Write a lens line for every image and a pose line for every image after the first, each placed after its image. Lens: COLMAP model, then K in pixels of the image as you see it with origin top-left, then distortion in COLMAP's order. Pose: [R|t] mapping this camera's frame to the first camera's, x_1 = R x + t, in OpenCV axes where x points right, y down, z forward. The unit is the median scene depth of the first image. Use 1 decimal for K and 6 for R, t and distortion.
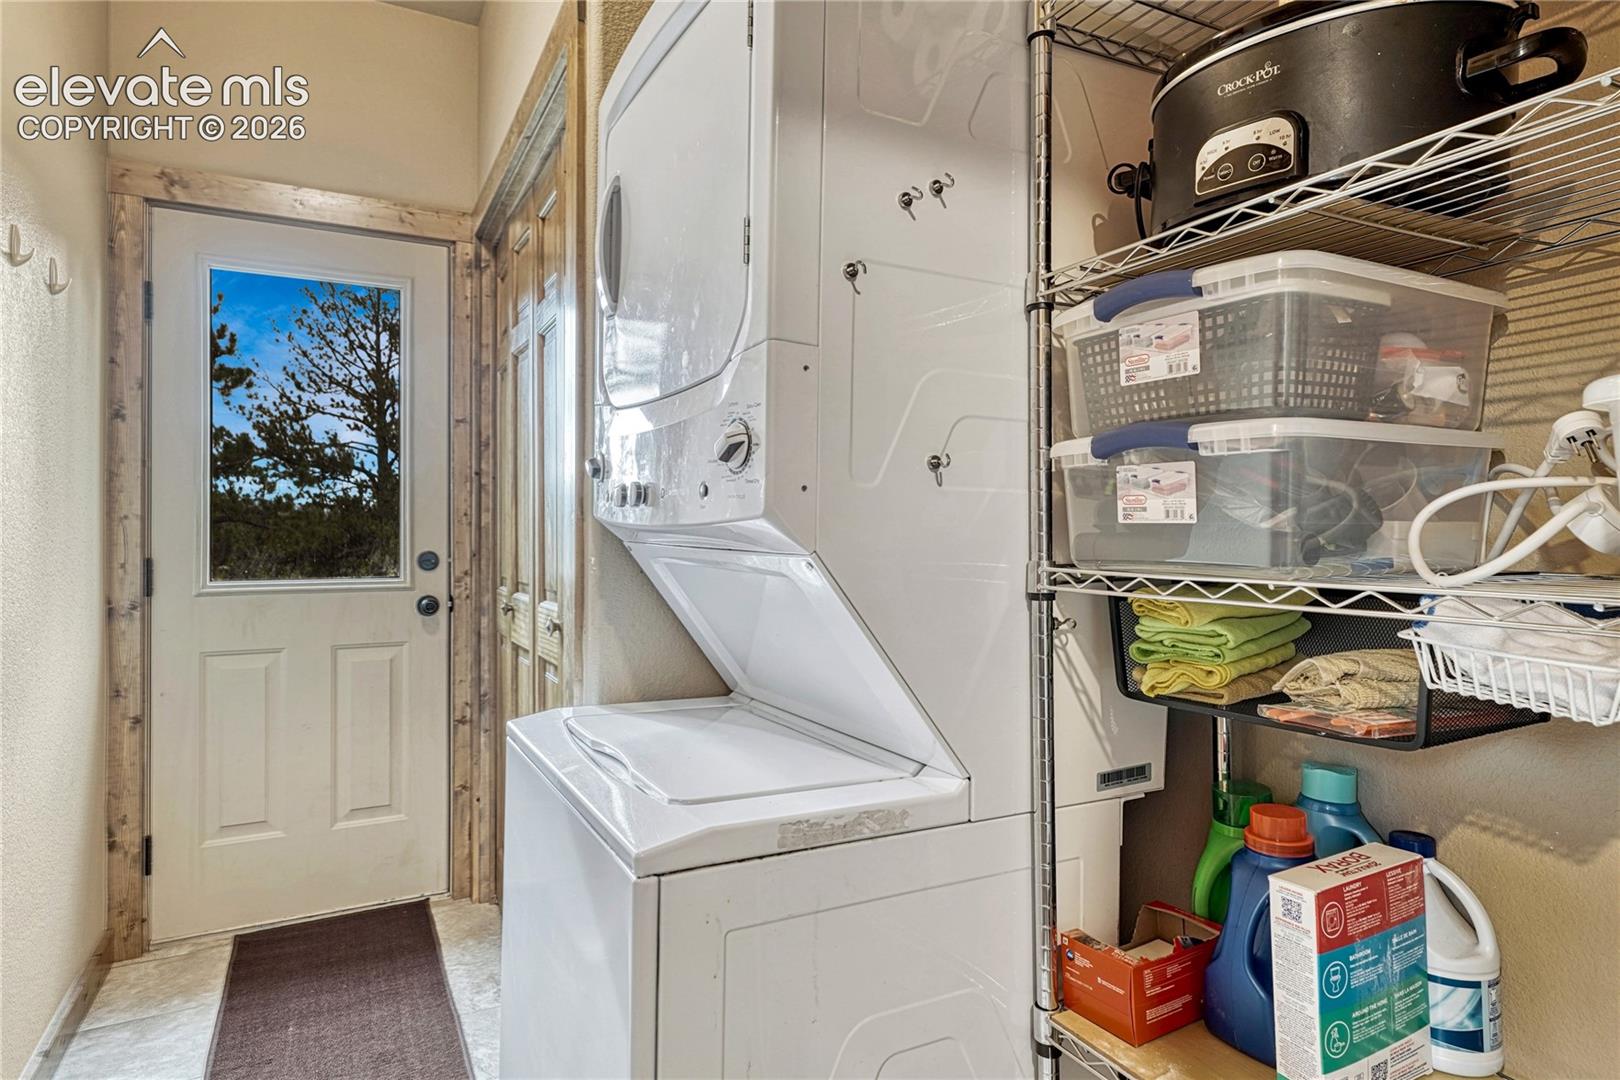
lens RADIAL K [[906.8, 0, 858.2], [0, 906.8, 536.7], [0, 0, 1]] dist [-0.049834, 0.001481]
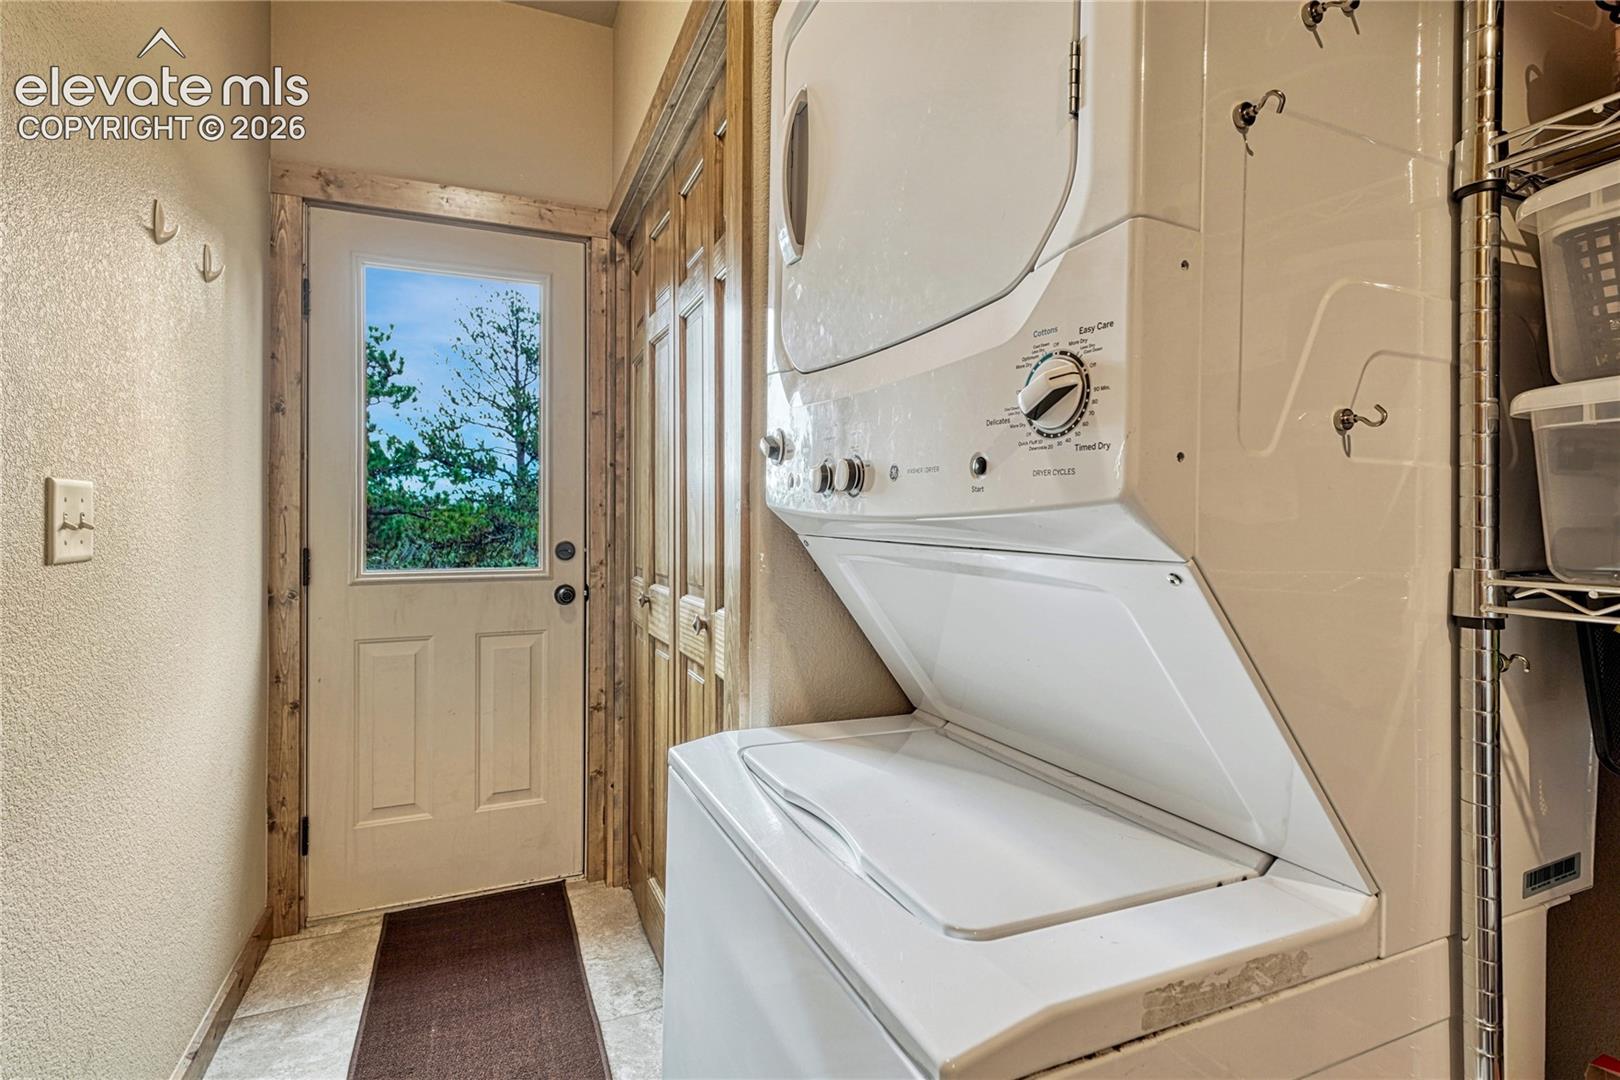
lens RADIAL K [[762.8, 0, 802.4], [0, 762.8, 522.8], [0, 0, 1]] dist [-0.051172, -0.000369]
pose [[0.991394, 0.000357, -0.130909, -0.113694], [-0.000817, 0.999994, -0.003460, -0.002516], [0.130907, 0.003537, 0.991388, 0.203613]]
